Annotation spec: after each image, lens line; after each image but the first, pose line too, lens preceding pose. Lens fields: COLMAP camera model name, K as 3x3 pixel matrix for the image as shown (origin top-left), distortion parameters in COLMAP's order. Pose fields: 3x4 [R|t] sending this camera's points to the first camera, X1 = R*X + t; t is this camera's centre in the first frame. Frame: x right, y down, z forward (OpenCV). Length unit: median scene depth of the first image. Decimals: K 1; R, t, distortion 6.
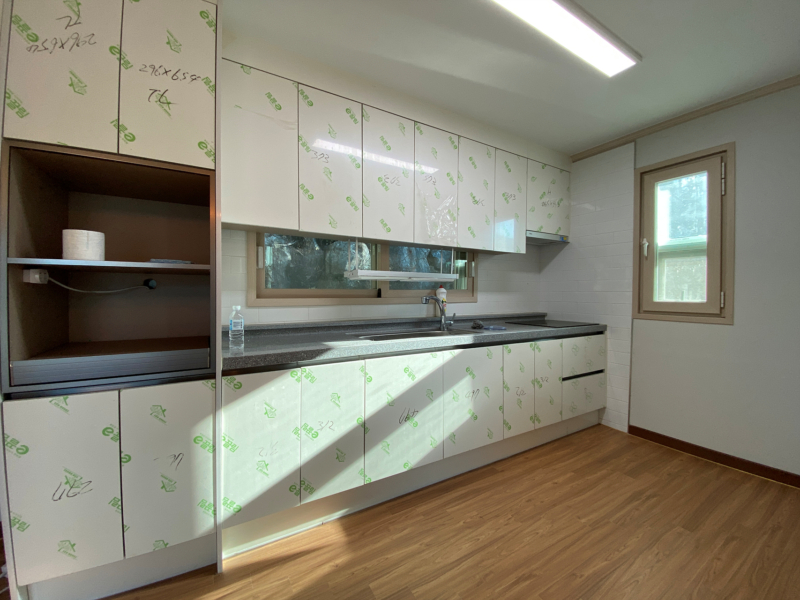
lens RADIAL K [[327.0, 0, 400.0], [0, 327.0, 300.0], [0, 0, 1]] dist [0.000355, 0.000089]
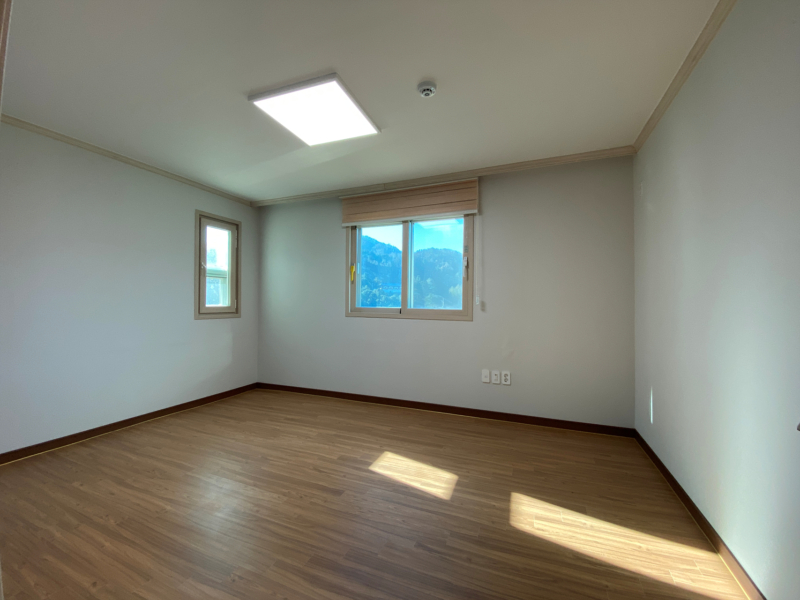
lens RADIAL K [[327.0, 0, 400.0], [0, 327.0, 300.0], [0, 0, 1]] dist [0.000355, 0.000089]
pose [[-0.595000, -0.021730, 0.803432, -0.979755], [-0.012399, 0.999764, 0.017857, -0.064501], [-0.803630, 0.000663, -0.595129, 1.247961]]
